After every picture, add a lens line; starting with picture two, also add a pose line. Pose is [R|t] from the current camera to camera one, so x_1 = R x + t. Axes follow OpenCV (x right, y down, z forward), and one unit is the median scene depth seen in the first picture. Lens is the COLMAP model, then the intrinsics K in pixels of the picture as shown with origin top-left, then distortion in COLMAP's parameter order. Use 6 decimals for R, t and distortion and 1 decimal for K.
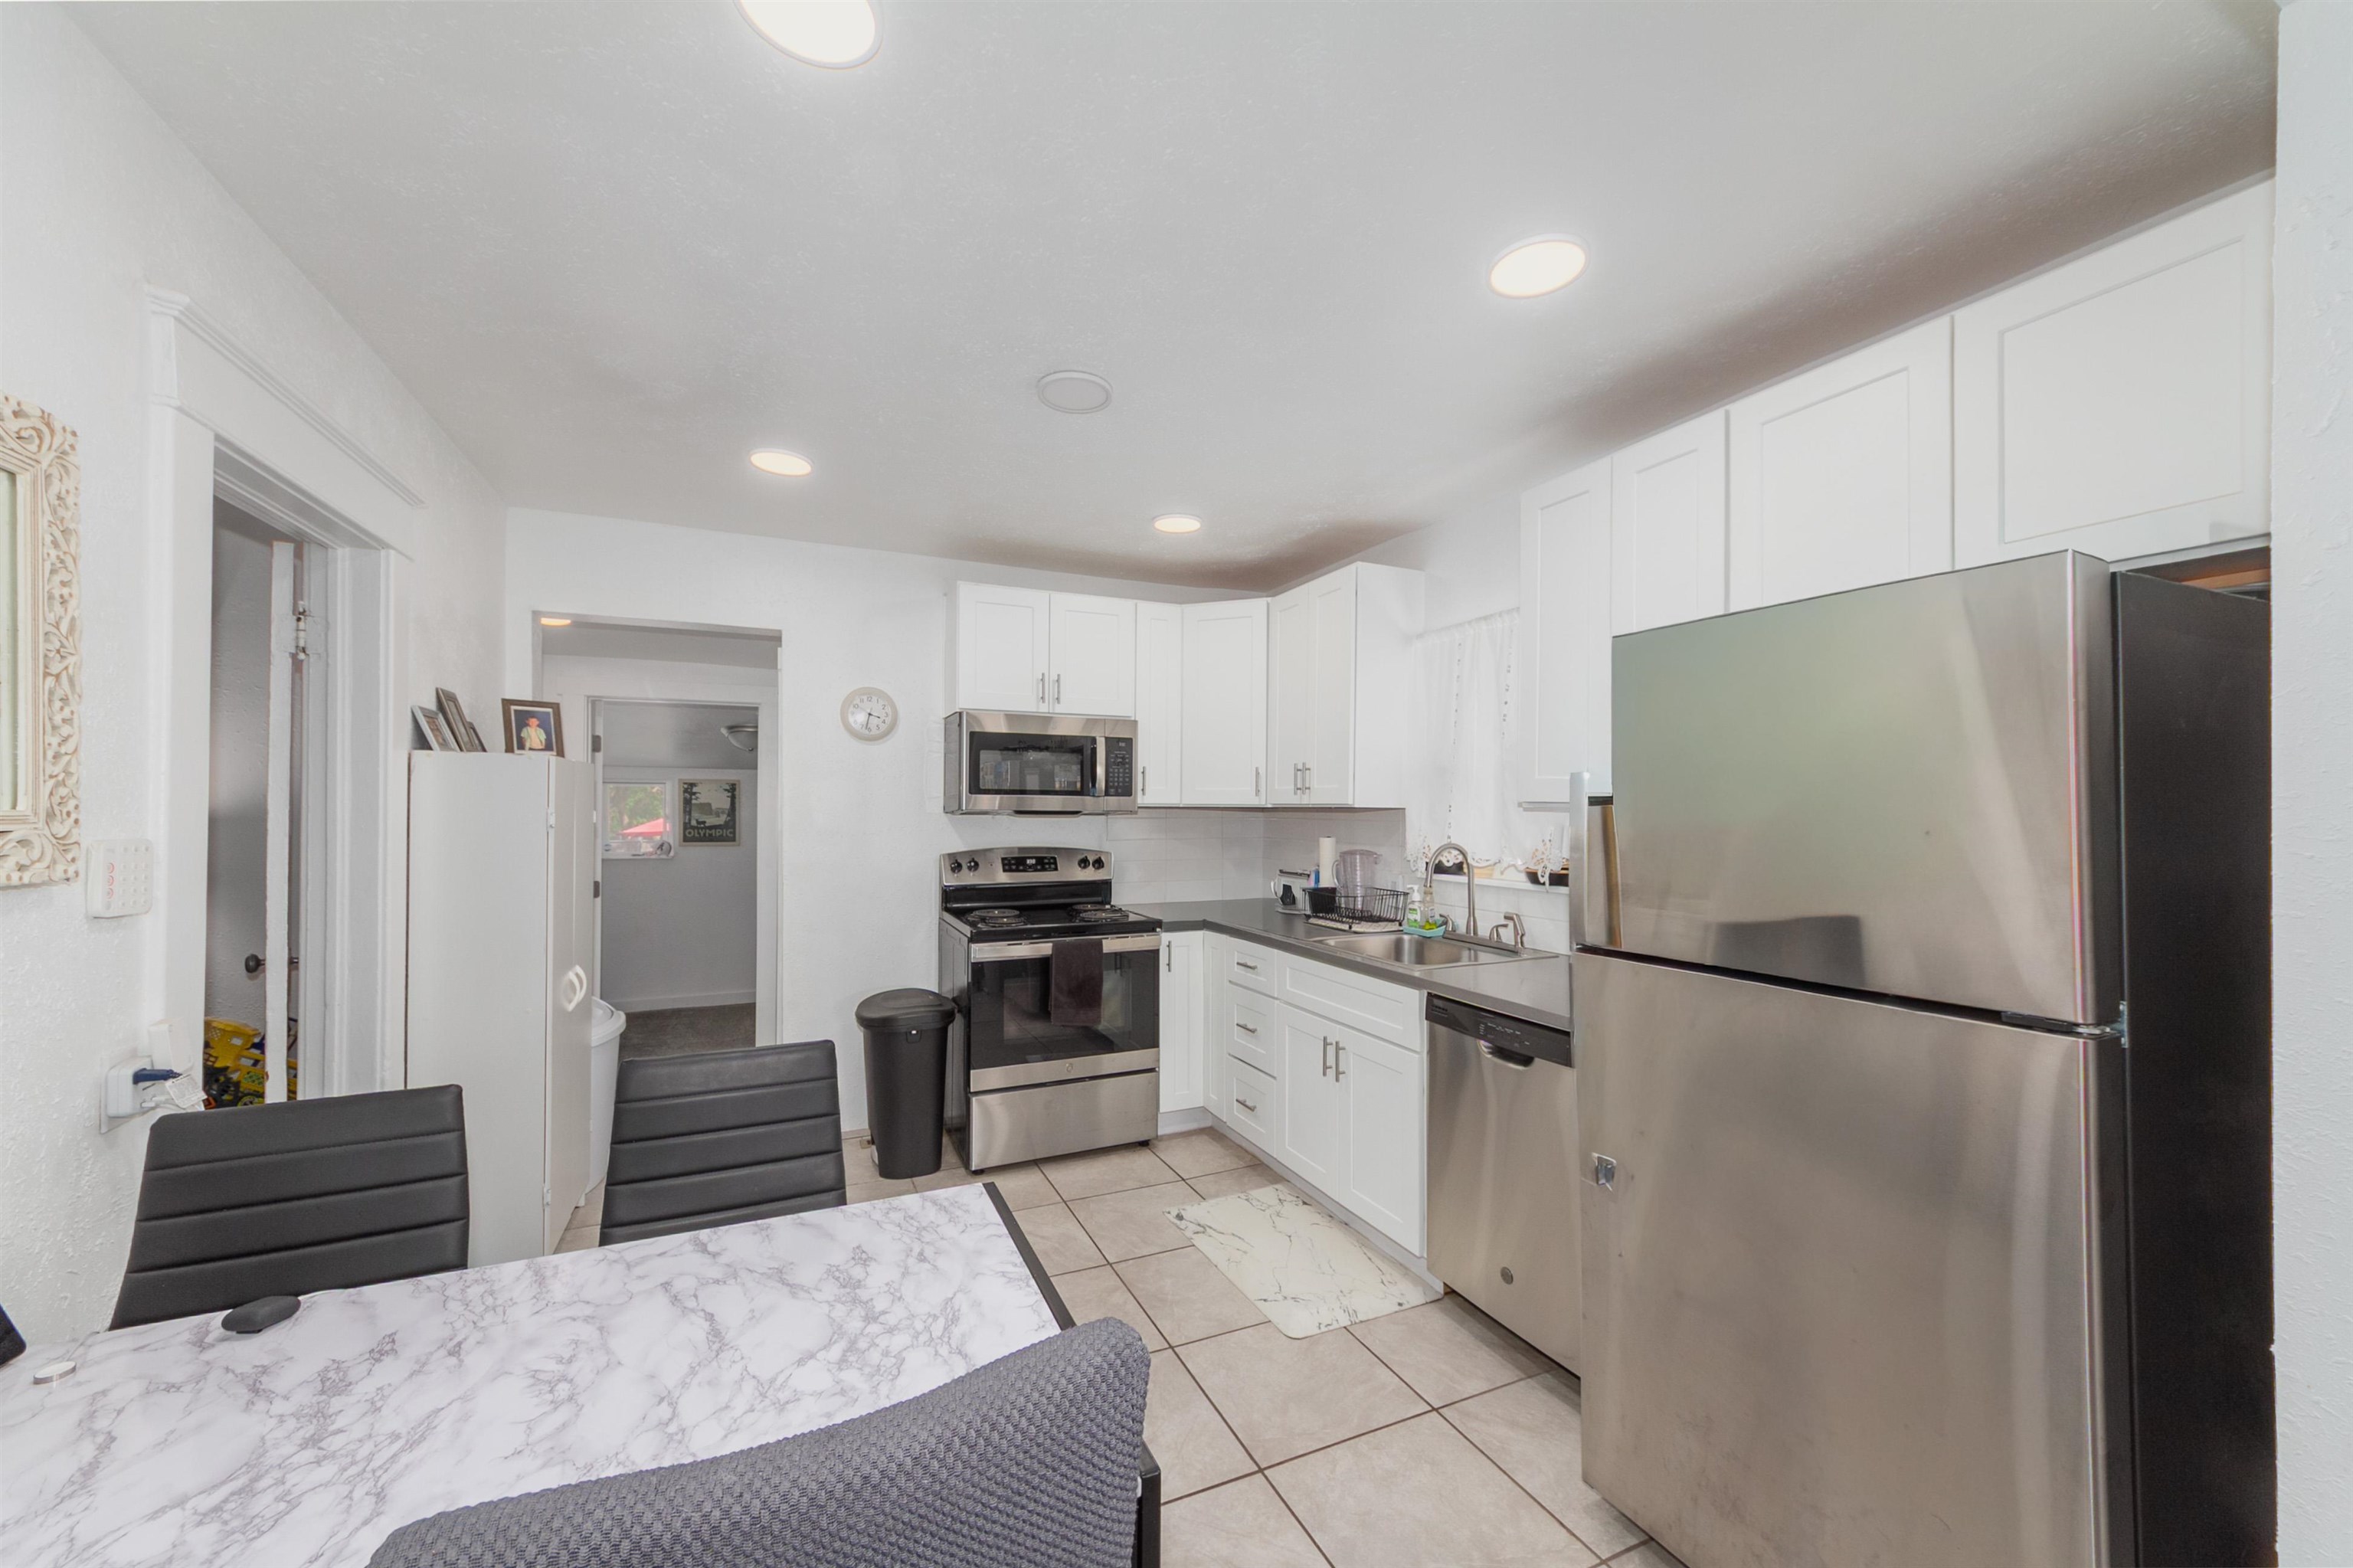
lens RADIAL K [[890.6, 0, 1177.8], [0, 890.6, 798.7], [0, 0, 1]] dist [-0.010349, -0.000192]
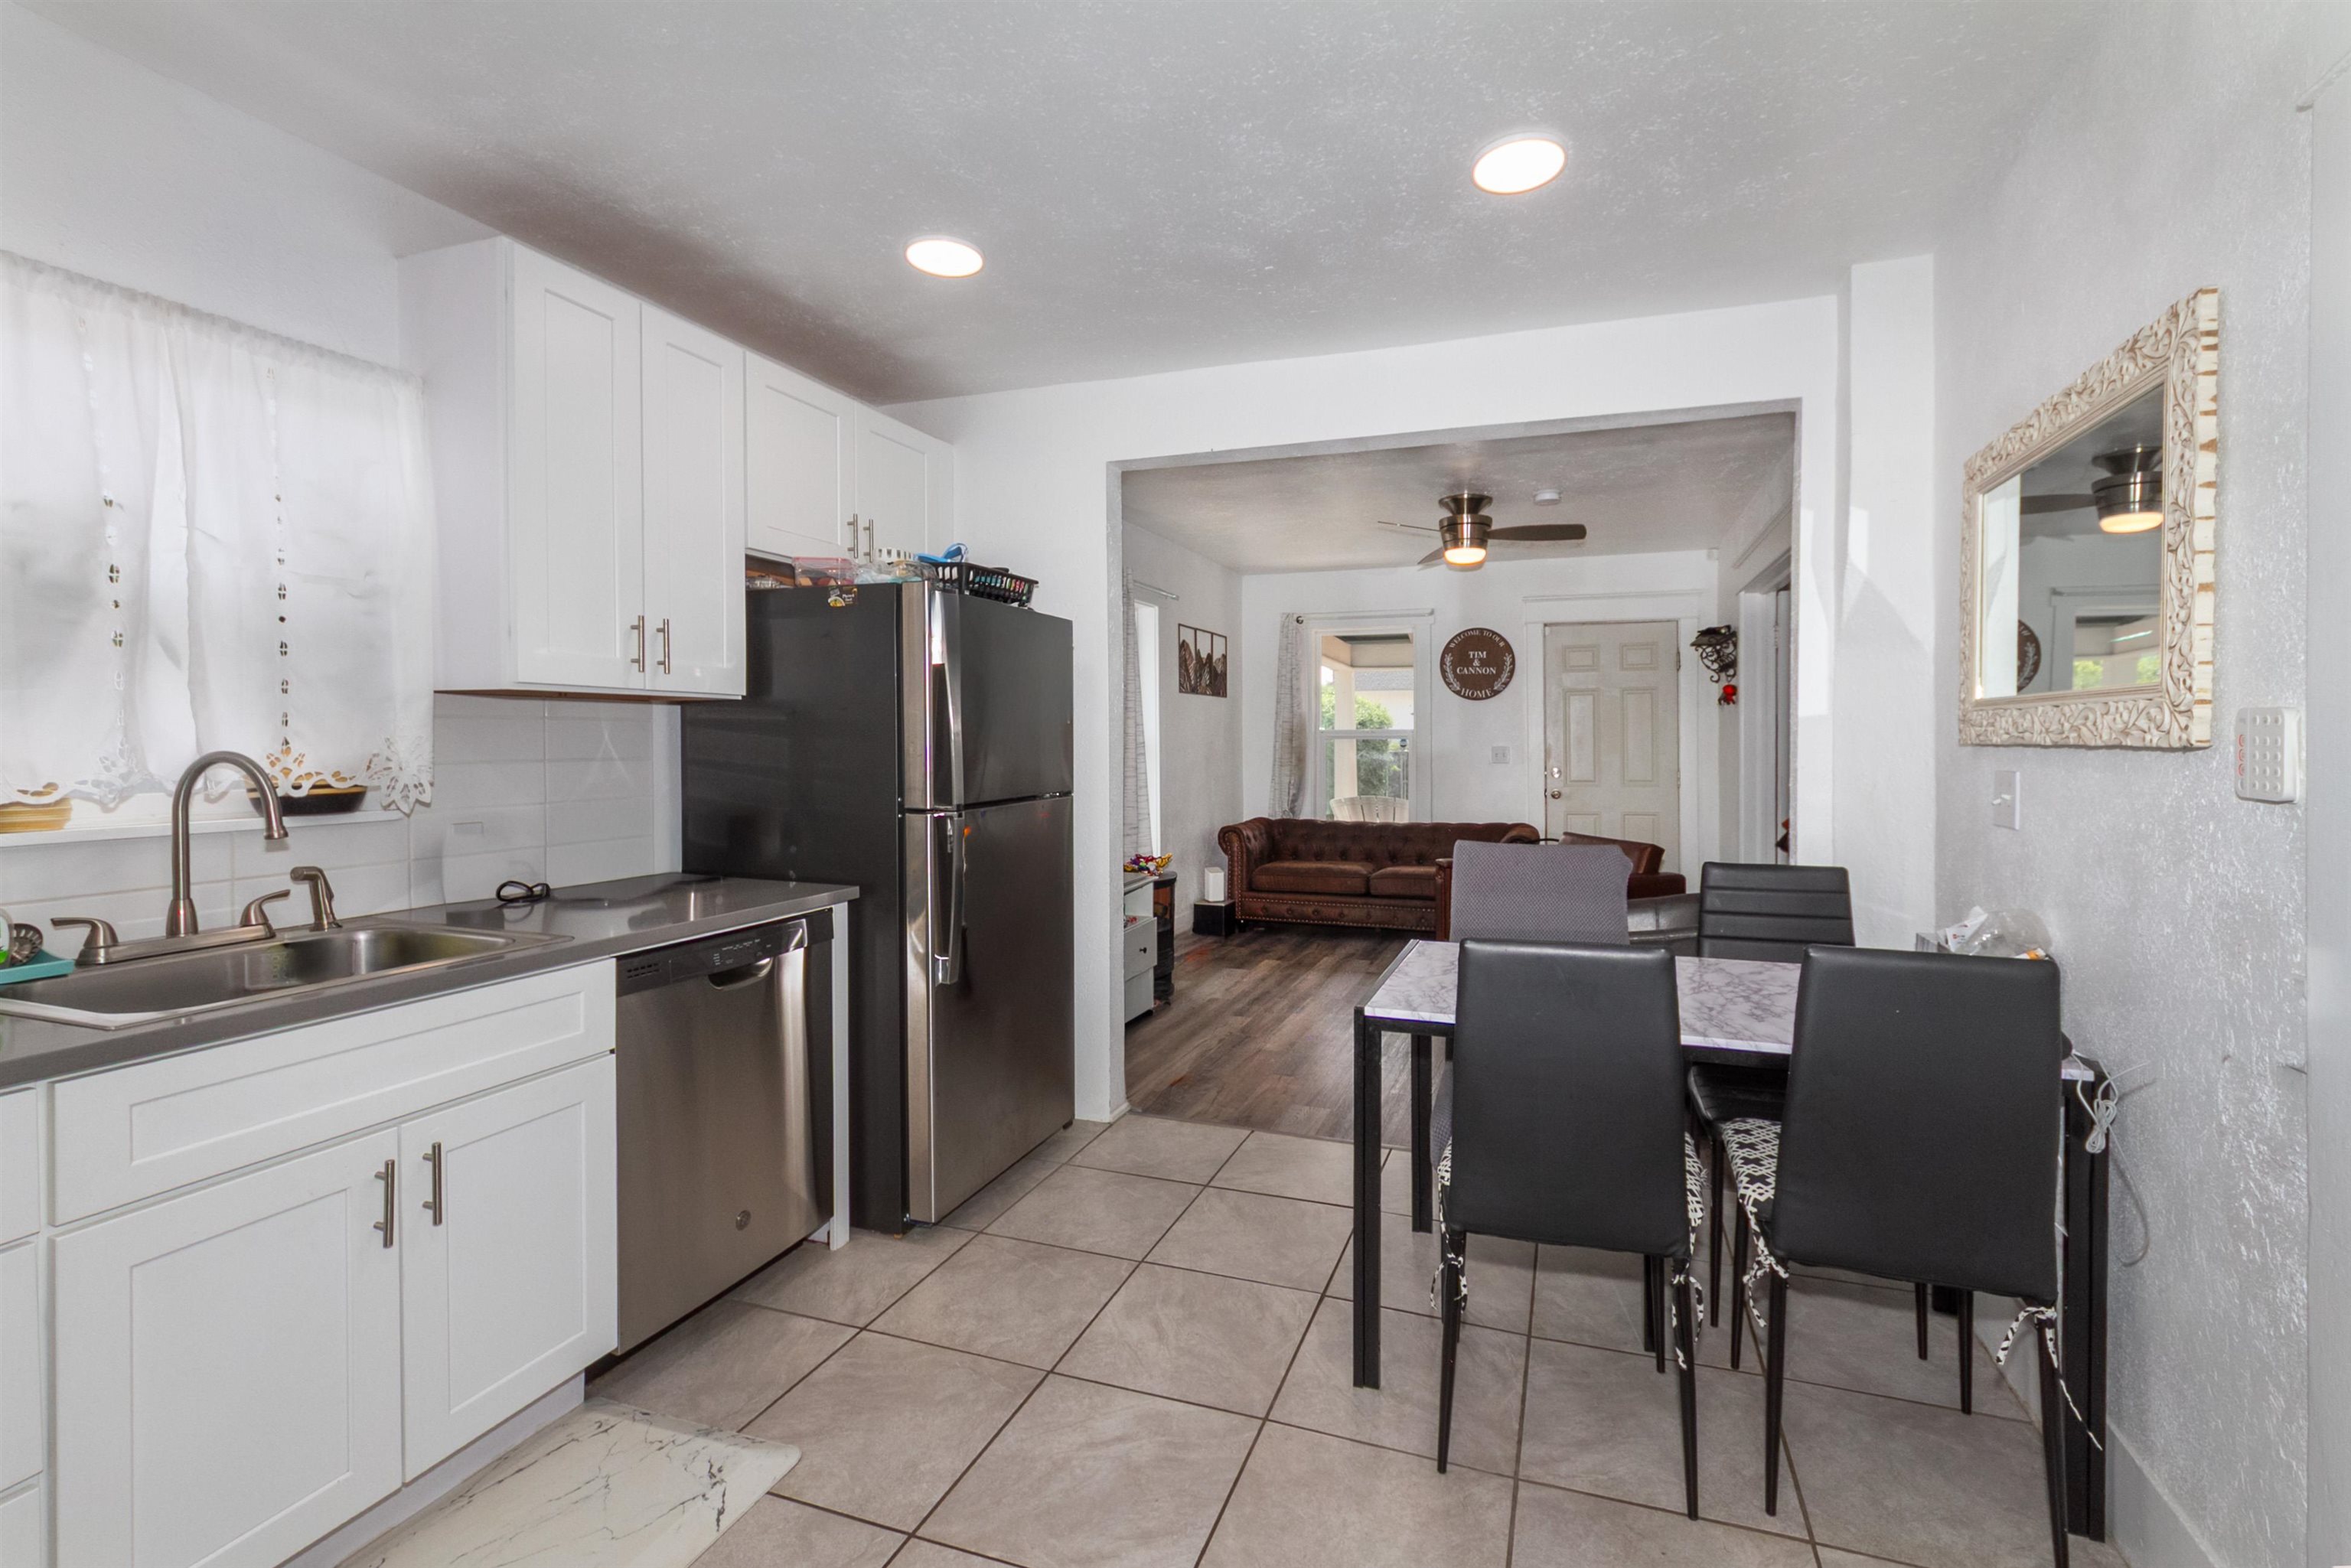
lens RADIAL K [[998.6, 0, 1248.8], [0, 998.6, 732.9], [0, 0, 1]] dist [0.001558, 0.001181]
pose [[-0.734272, -0.001556, 0.678854, -0.402943], [-0.012376, 0.999862, -0.011094, 0.031350], [-0.678743, -0.016548, -0.734190, 0.826218]]
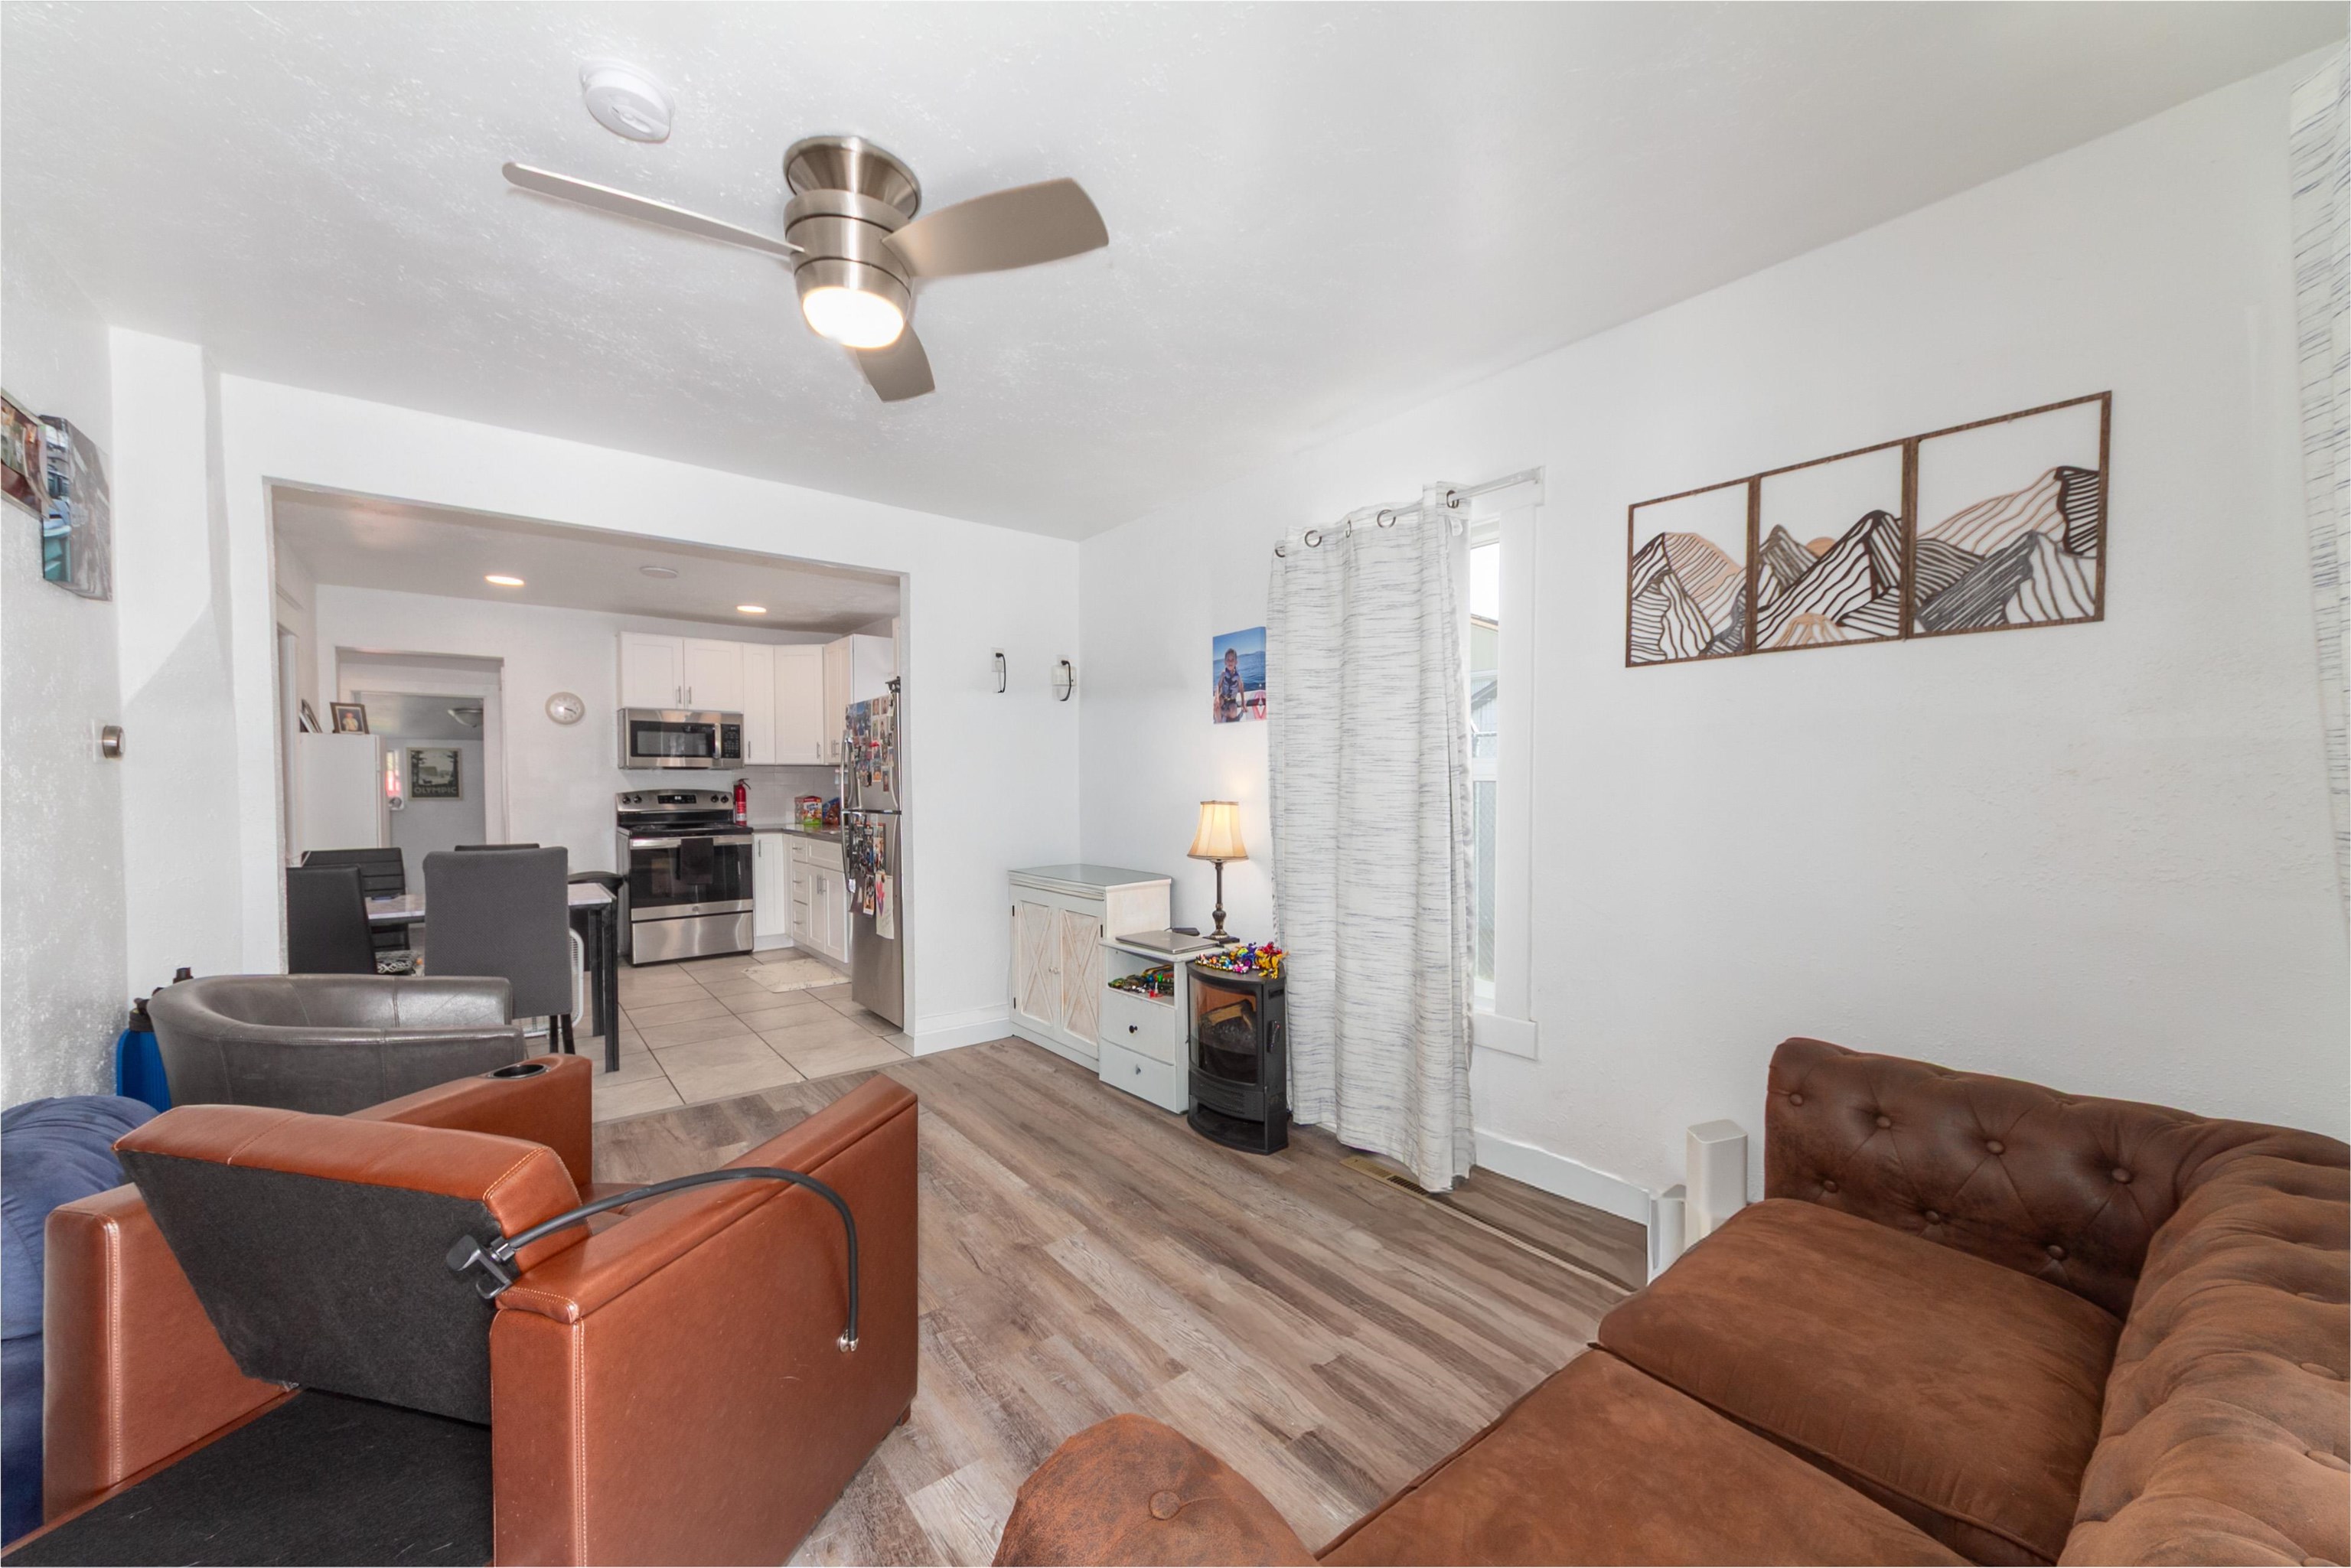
lens RADIAL K [[889.8, 0, 1179.0], [0, 889.8, 804.3], [0, 0, 1]] dist [-0.010349, -0.000192]
pose [[0.969598, -0.011783, 0.244420, 0.362444], [0.002074, 0.999200, 0.039941, 0.019572], [-0.244696, -0.038220, 0.968846, -0.902070]]
